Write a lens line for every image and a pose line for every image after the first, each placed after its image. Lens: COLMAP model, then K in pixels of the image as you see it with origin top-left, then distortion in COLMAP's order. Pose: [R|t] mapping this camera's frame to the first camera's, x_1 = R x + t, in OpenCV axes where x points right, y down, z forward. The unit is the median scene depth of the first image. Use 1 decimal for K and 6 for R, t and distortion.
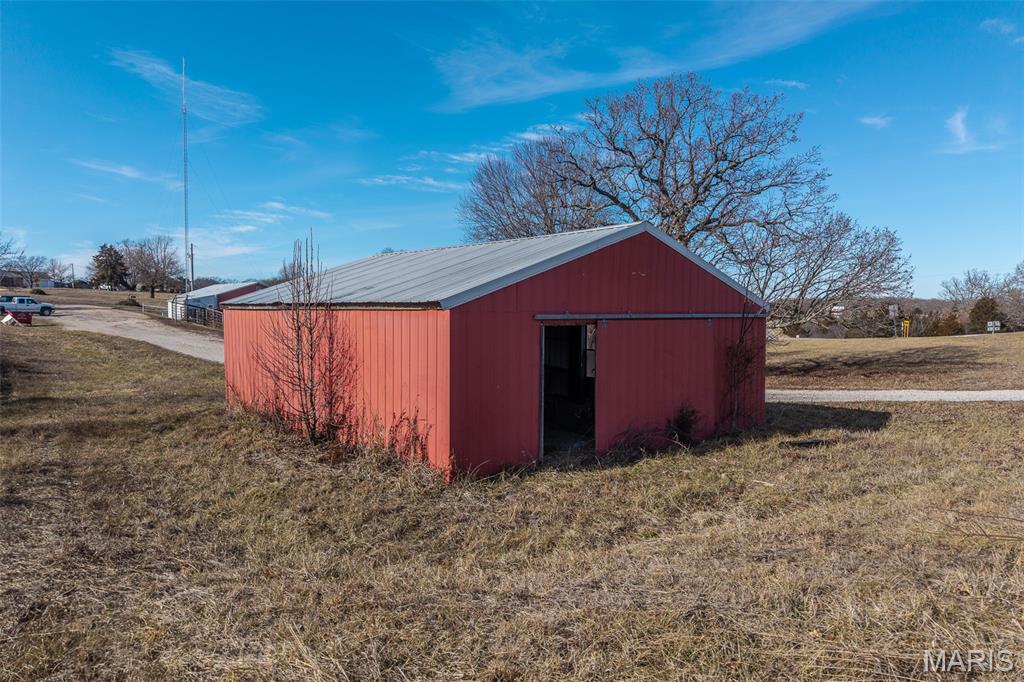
lens RADIAL K [[676.2, 0, 506.8], [0, 676.2, 372.4], [0, 0, 1]] dist [0.015028, -0.001812]
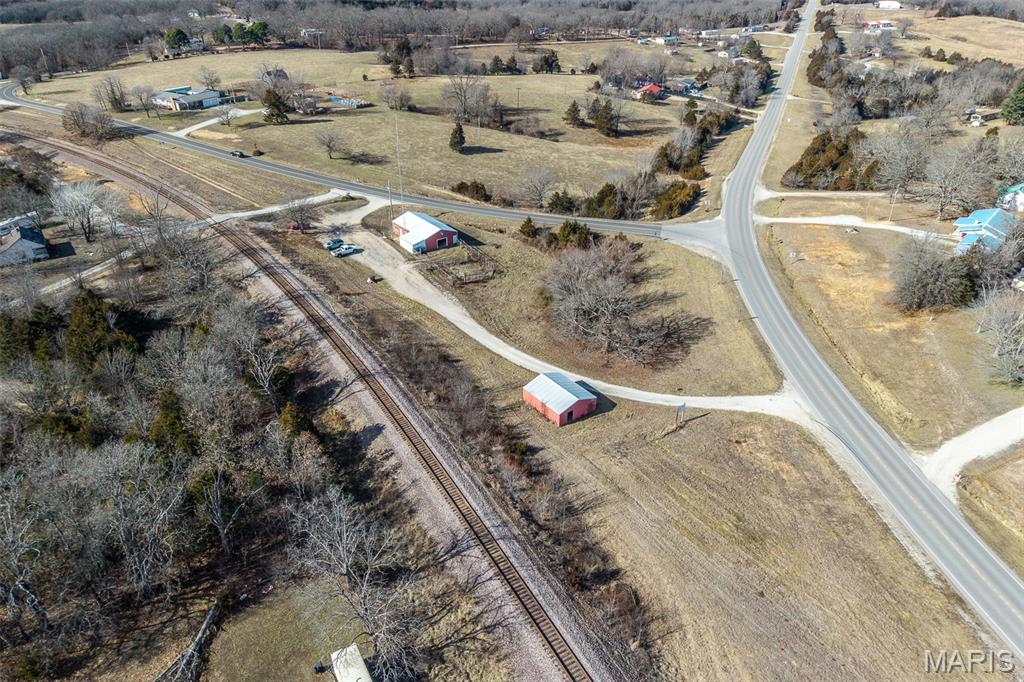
lens RADIAL K [[684.1, 0, 513.3], [0, 684.1, 342.3], [0, 0, 1]] dist [0.031420, -0.029601]
pose [[0.998891, 0.022187, -0.041532, -0.021838], [-0.002334, 0.904275, 0.426945, -0.329774], [0.047029, -0.426375, 0.903323, -0.482962]]
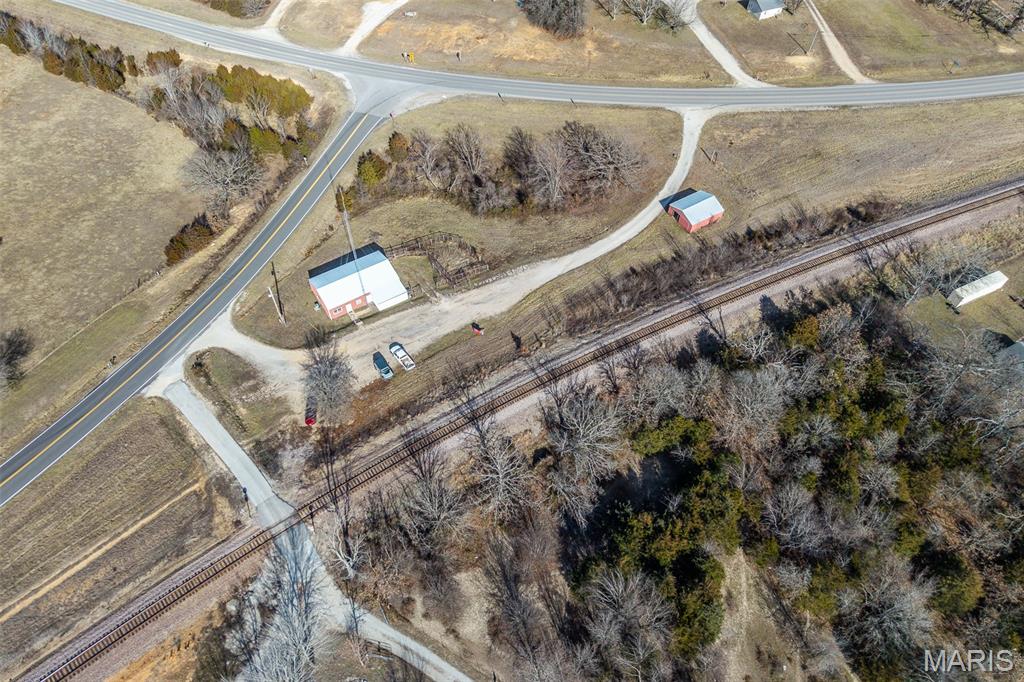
lens RADIAL K [[705.4, 0, 513.5], [0, 705.4, 337.7], [0, 0, 1]] dist [0.042758, -0.042326]
pose [[0.128201, -0.788314, 0.601769, -0.731651], [0.074308, 0.612706, 0.786810, -0.656683], [-0.988961, -0.056154, 0.137127, 0.186314]]
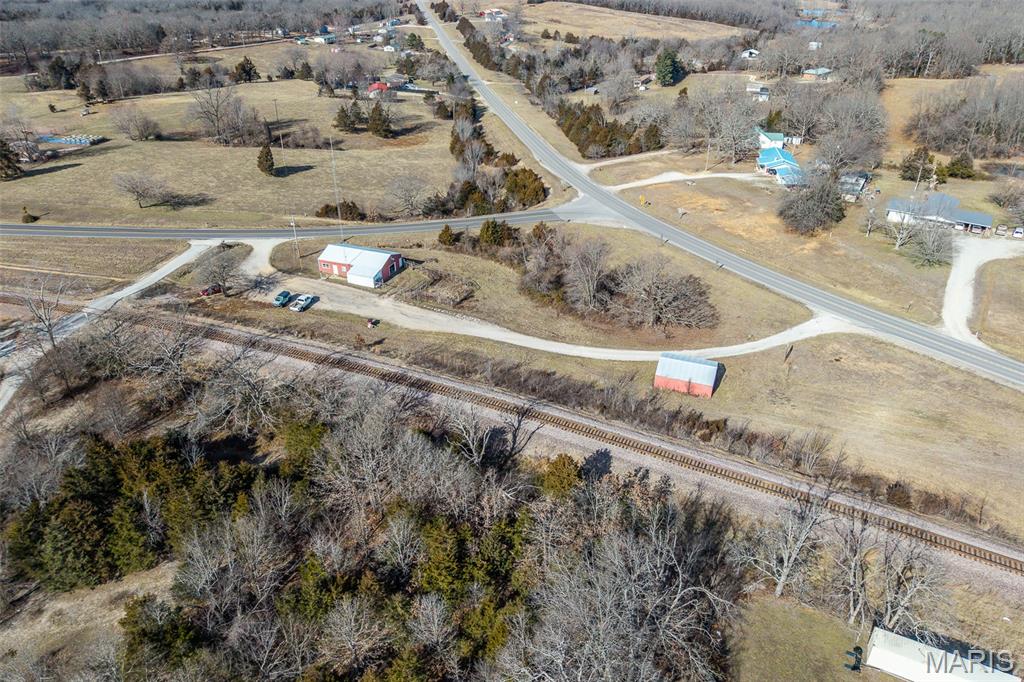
lens RADIAL K [[684.2, 0, 509.0], [0, 684.2, 342.2], [0, 0, 1]] dist [0.032282, -0.035677]
pose [[0.867632, -0.254662, 0.427039, -0.441372], [0.046168, 0.896428, 0.440777, -0.340621], [-0.495059, -0.362717, 0.789527, -0.355083]]
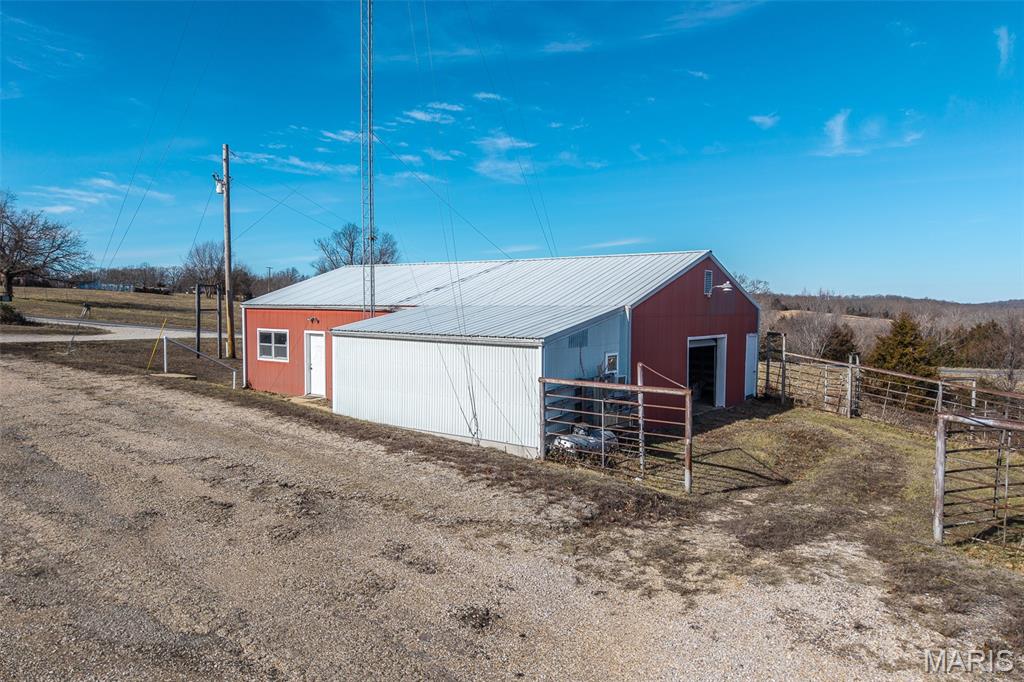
lens RADIAL K [[689.5, 0, 512.4], [0, 689.5, 336.8], [0, 0, 1]] dist [0.003326, 0.002014]
pose [[0.975986, -0.013174, 0.217434, -0.223898], [0.022349, 0.998958, -0.039795, -0.042668], [-0.216683, 0.043699, 0.975263, 0.353609]]
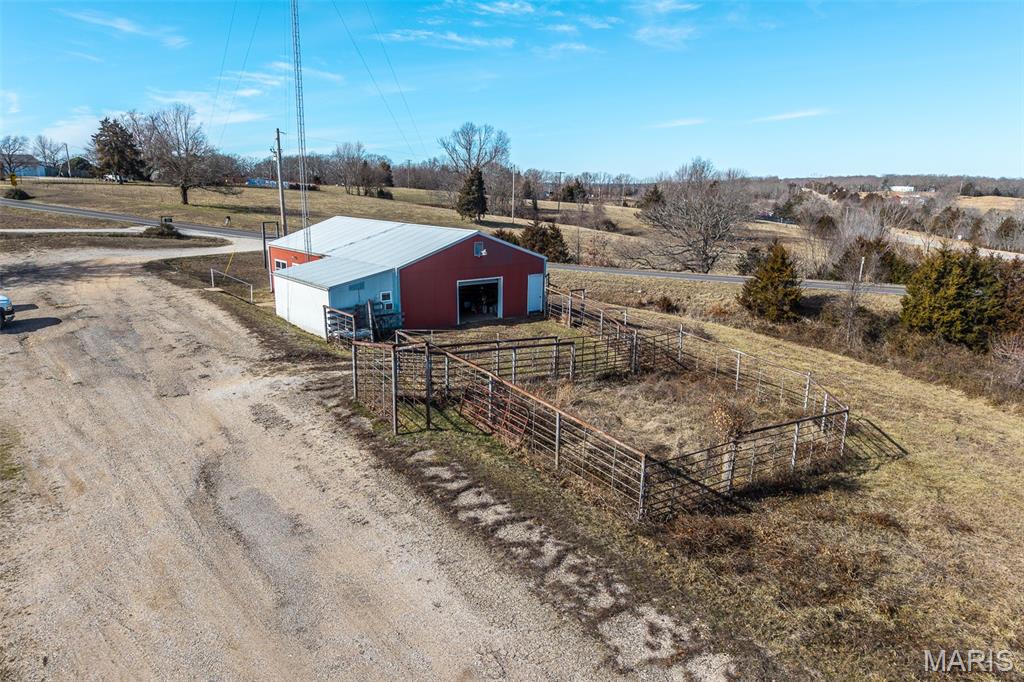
lens RADIAL K [[684.2, 0, 509.0], [0, 684.2, 342.2], [0, 0, 1]] dist [0.032282, -0.035677]
pose [[0.999865, 0.000991, -0.016417, -0.155035], [0.001323, 0.990099, 0.140363, -0.056216], [0.016393, -0.140365, 0.989964, 0.254334]]
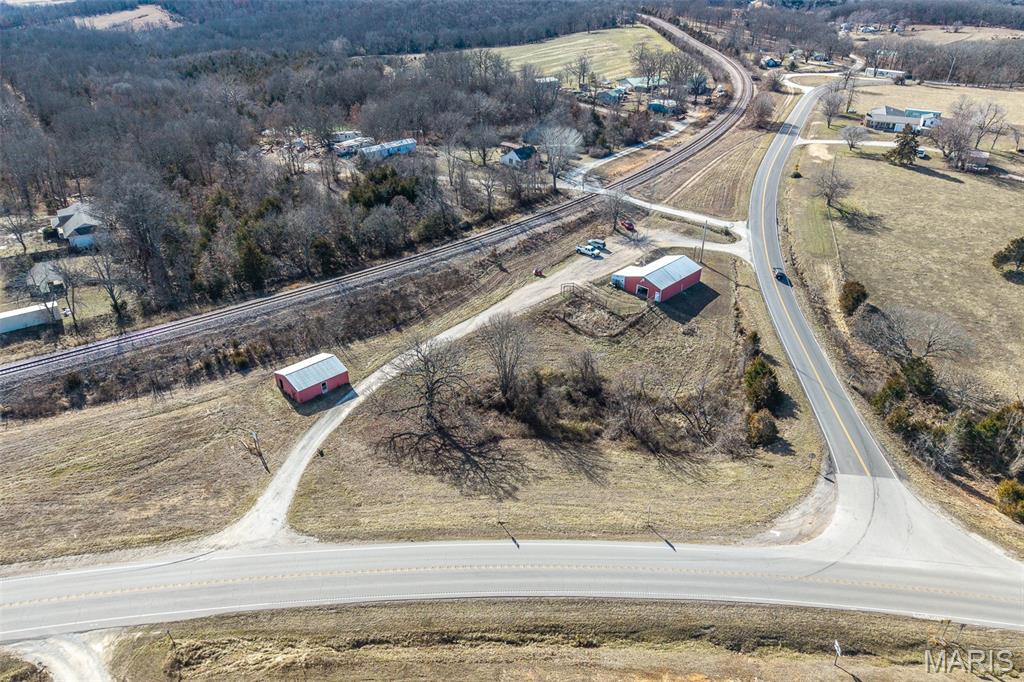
lens RADIAL K [[702.5, 0, 512.8], [0, 702.5, 325.0], [0, 0, 1]] dist [0.039454, -0.041336]
pose [[0.085335, 0.469910, -0.878580, 0.602751], [-0.096945, 0.881528, 0.462071, -0.390176], [0.991625, 0.045743, 0.120781, 0.196287]]
